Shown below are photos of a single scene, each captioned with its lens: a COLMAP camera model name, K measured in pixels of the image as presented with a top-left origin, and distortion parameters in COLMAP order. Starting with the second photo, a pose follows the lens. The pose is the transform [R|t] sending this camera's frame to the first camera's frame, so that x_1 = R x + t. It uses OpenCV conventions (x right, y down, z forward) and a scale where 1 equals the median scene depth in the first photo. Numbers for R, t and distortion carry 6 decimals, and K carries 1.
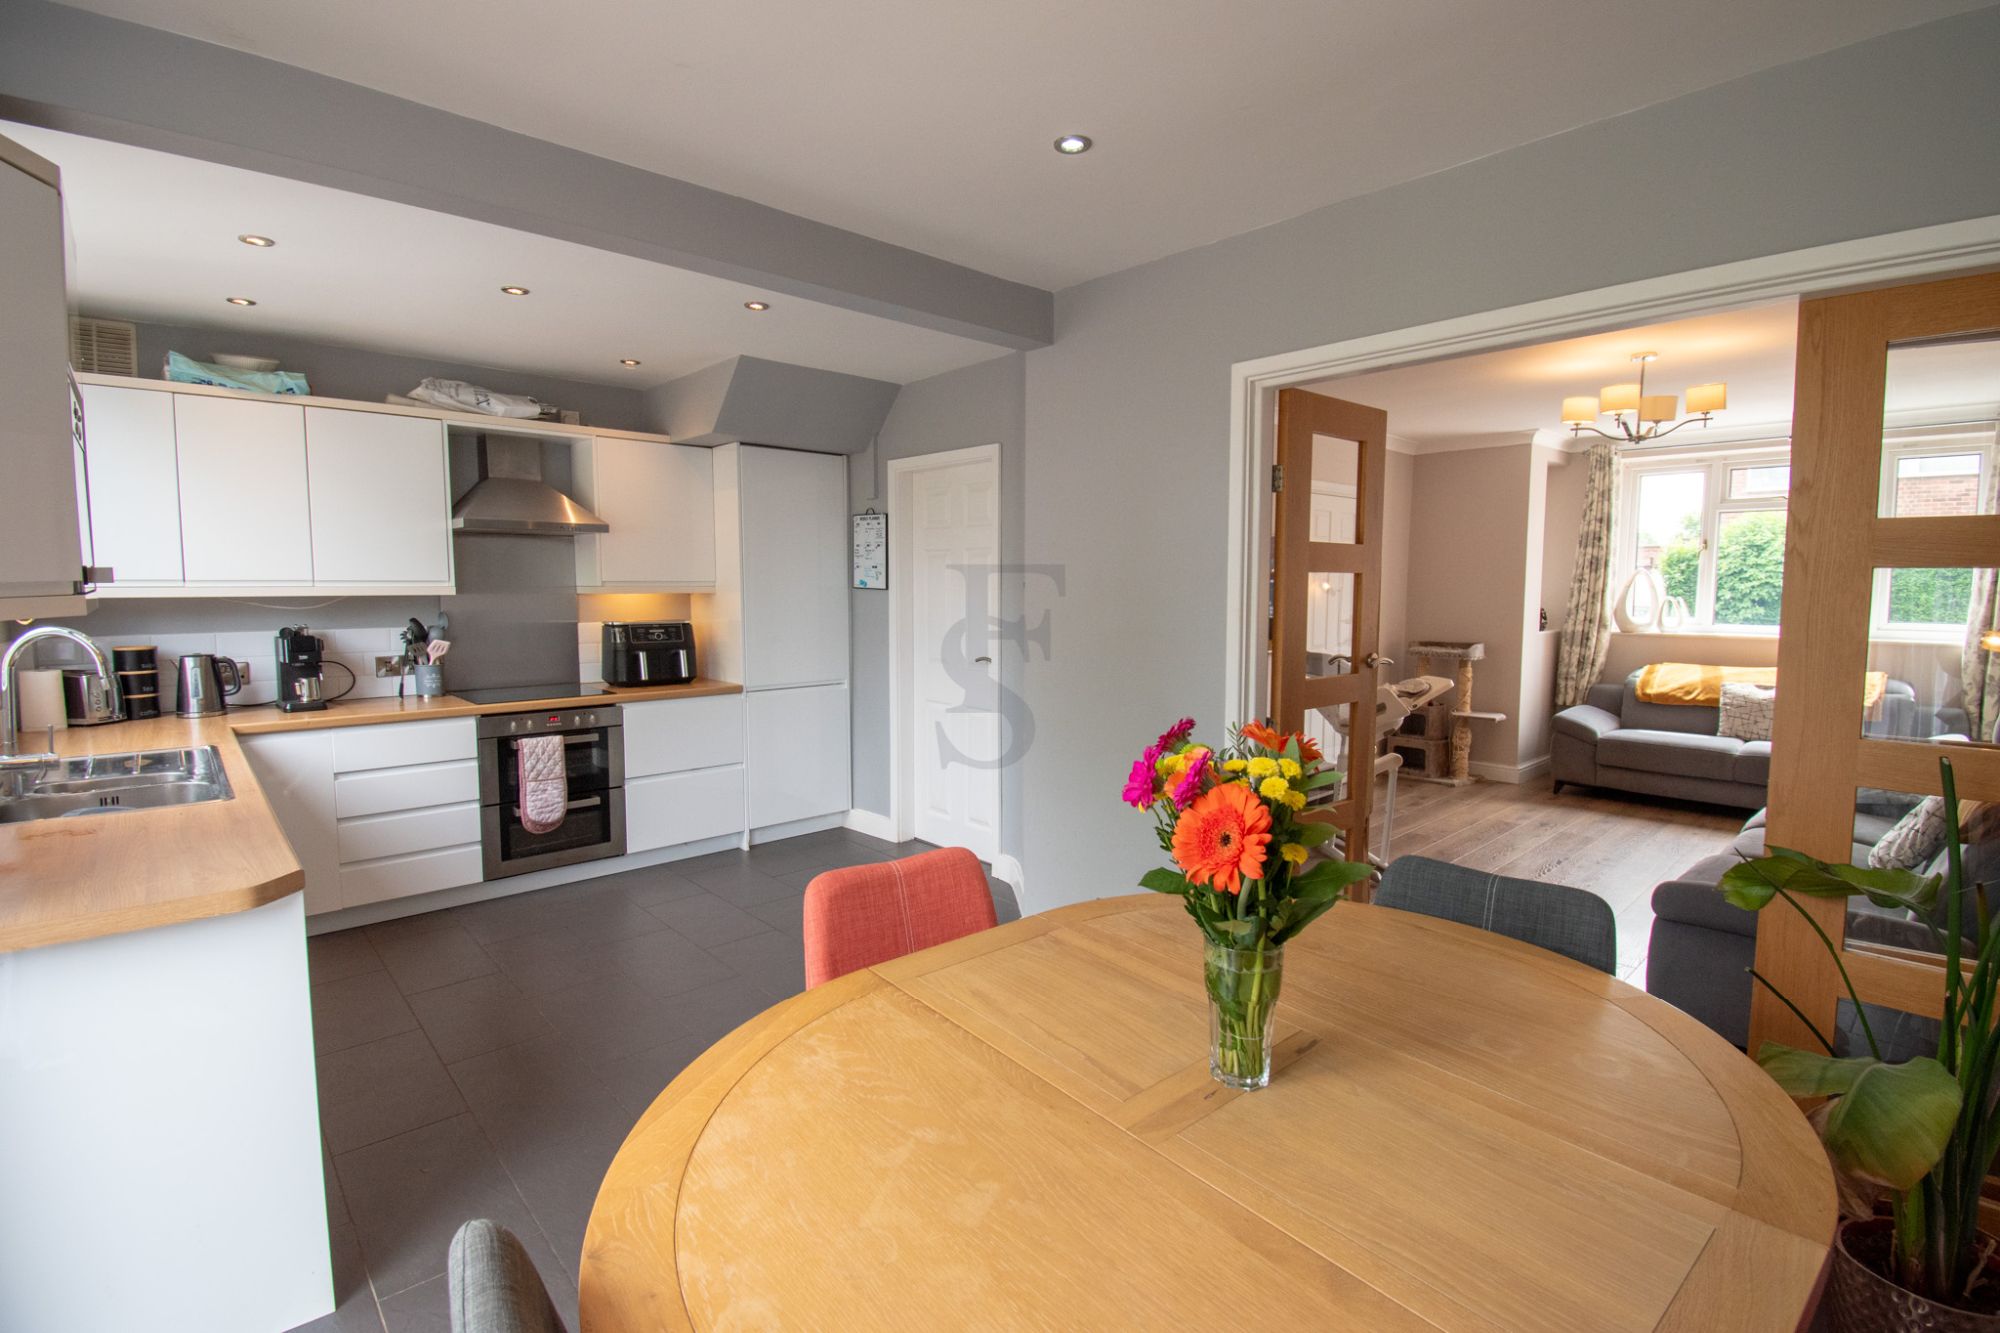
lens RADIAL K [[908.8, 0, 1021.0], [0, 908.8, 660.7], [0, 0, 1]] dist [0.016830, -0.025273]
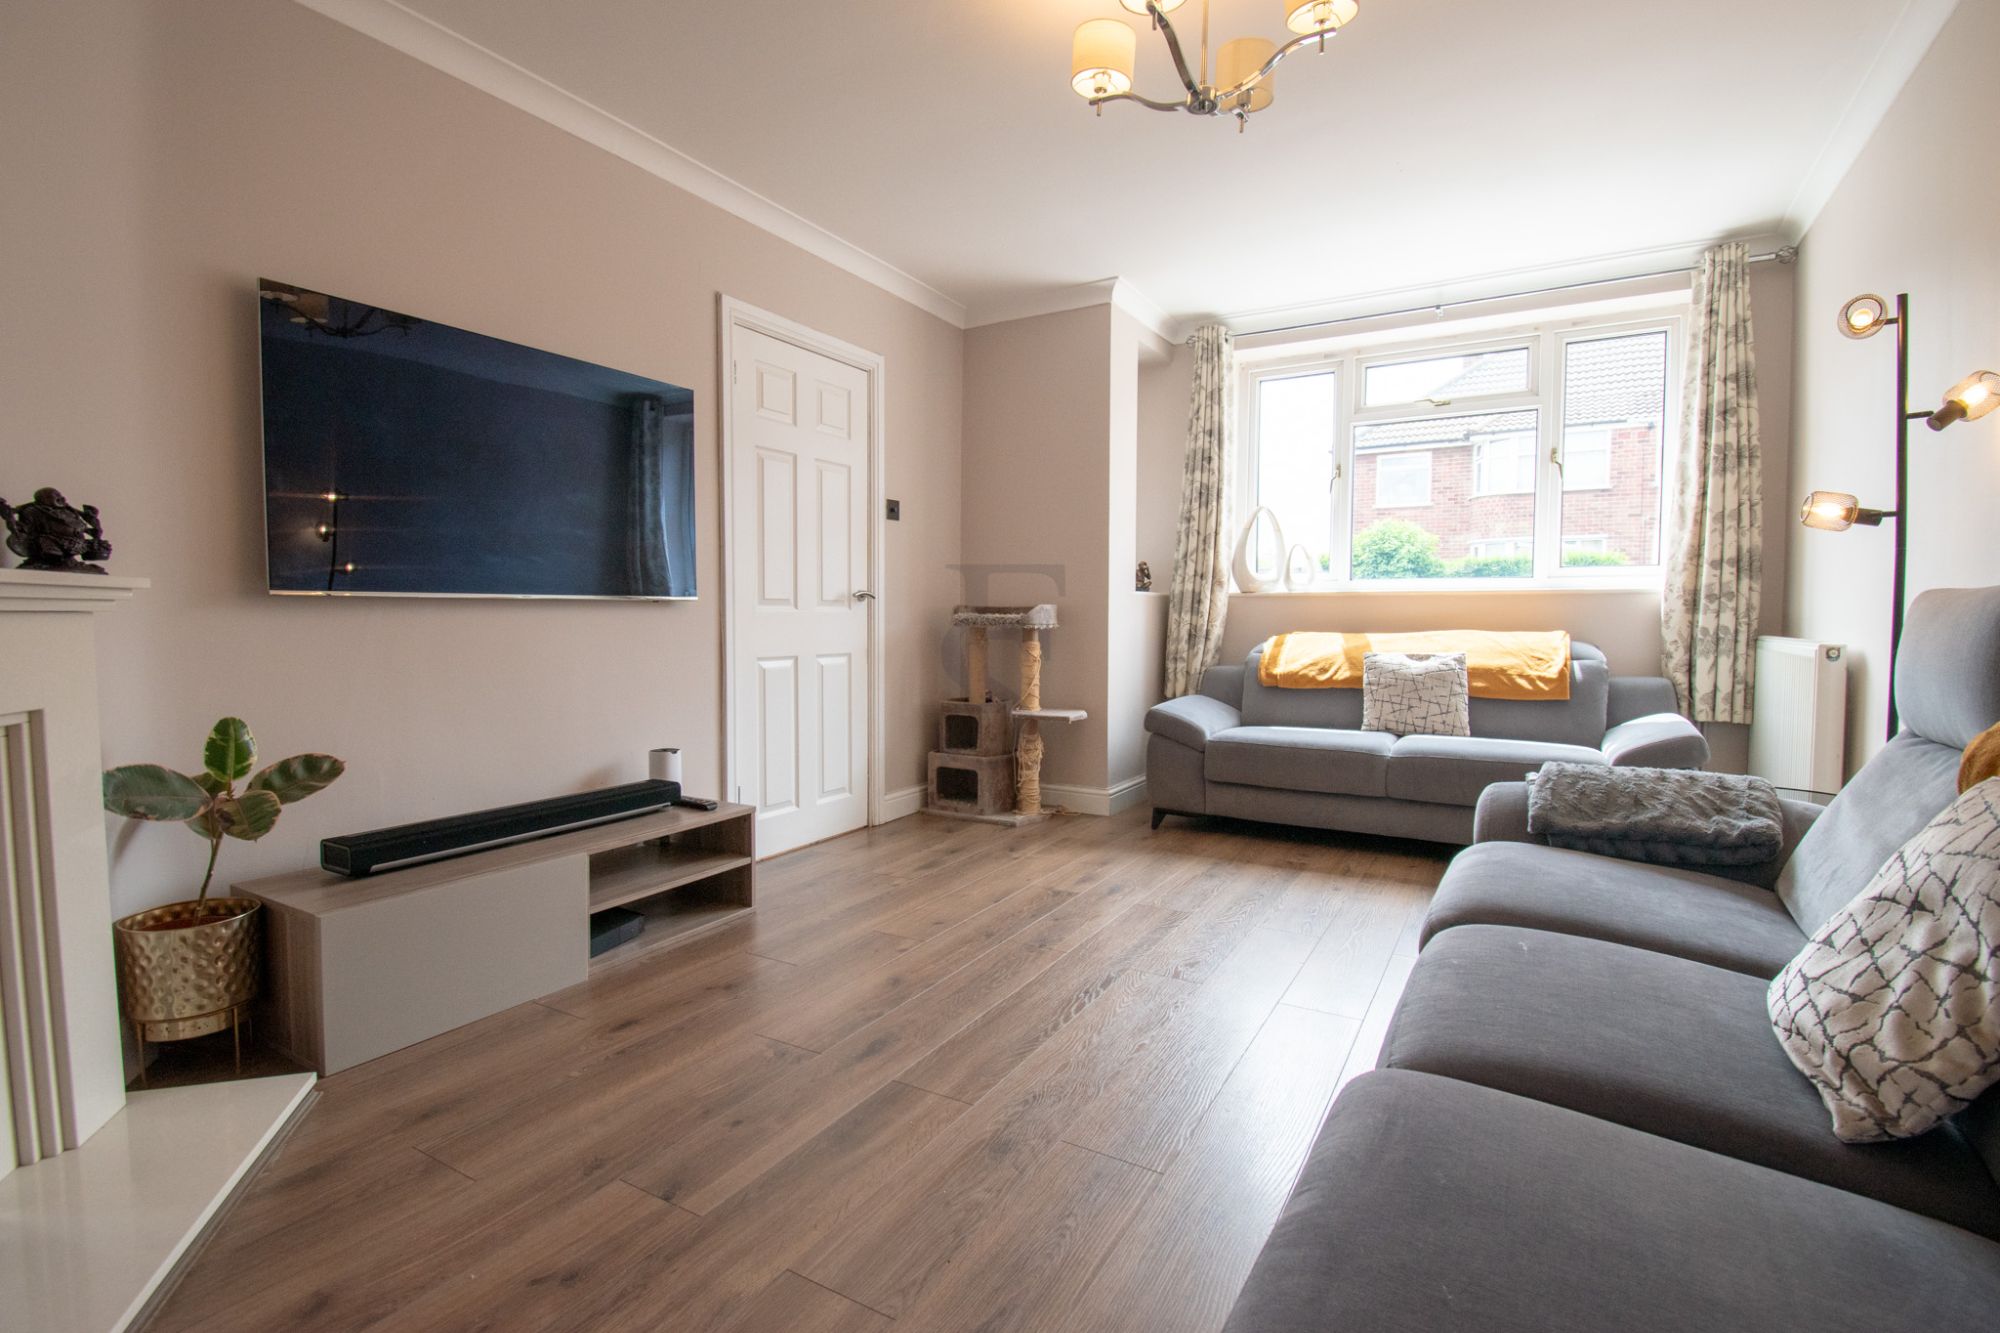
lens RADIAL K [[908.8, 0, 1021.0], [0, 908.8, 660.7], [0, 0, 1]] dist [0.016830, -0.025273]
pose [[0.954884, -0.012530, 0.296713, 0.286604], [0.022780, 0.999256, -0.031112, 0.041096], [-0.296103, 0.036467, 0.954460, 0.378879]]
